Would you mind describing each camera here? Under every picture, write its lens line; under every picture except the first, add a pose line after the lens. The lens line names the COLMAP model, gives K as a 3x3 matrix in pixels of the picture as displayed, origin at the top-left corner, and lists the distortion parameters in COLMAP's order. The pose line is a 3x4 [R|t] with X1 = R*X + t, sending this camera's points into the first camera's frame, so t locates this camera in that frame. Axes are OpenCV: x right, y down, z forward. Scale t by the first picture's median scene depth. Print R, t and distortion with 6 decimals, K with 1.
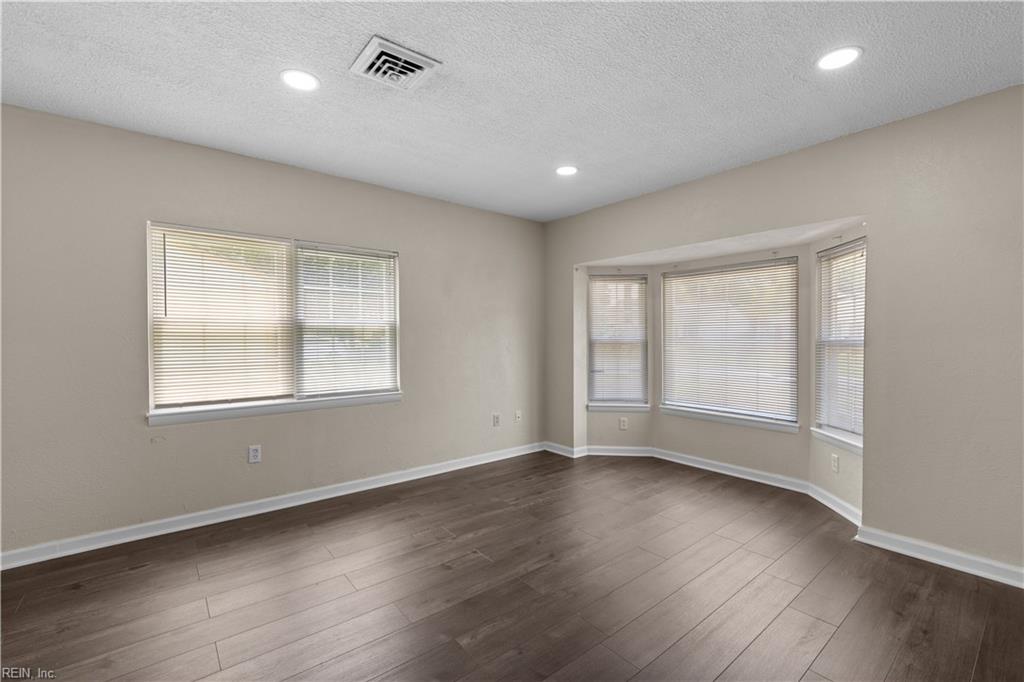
lens RADIAL K [[442.6, 0, 514.3], [0, 442.6, 344.3], [0, 0, 1]] dist [0.001762, 0.000110]
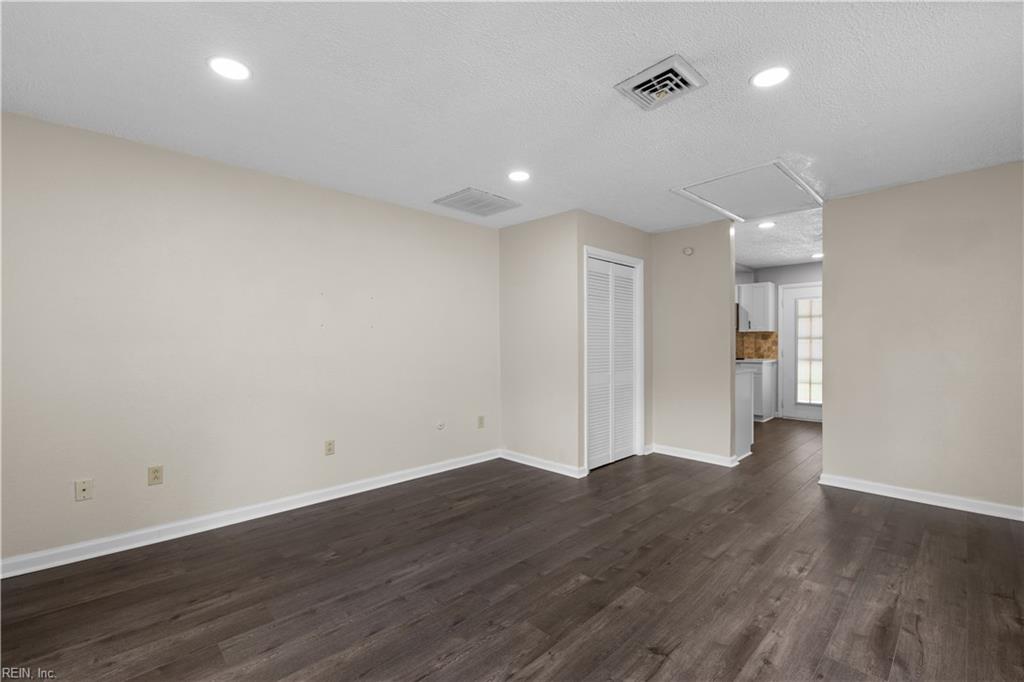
lens RADIAL K [[442.3, 0, 512.0], [0, 442.3, 346.9], [0, 0, 1]] dist [-0.001259, -0.001164]
pose [[-0.996403, 0.007758, -0.084381, 0.167699], [0.005693, 0.999679, 0.024686, -0.031121], [0.084545, 0.024117, -0.996128, 1.914625]]
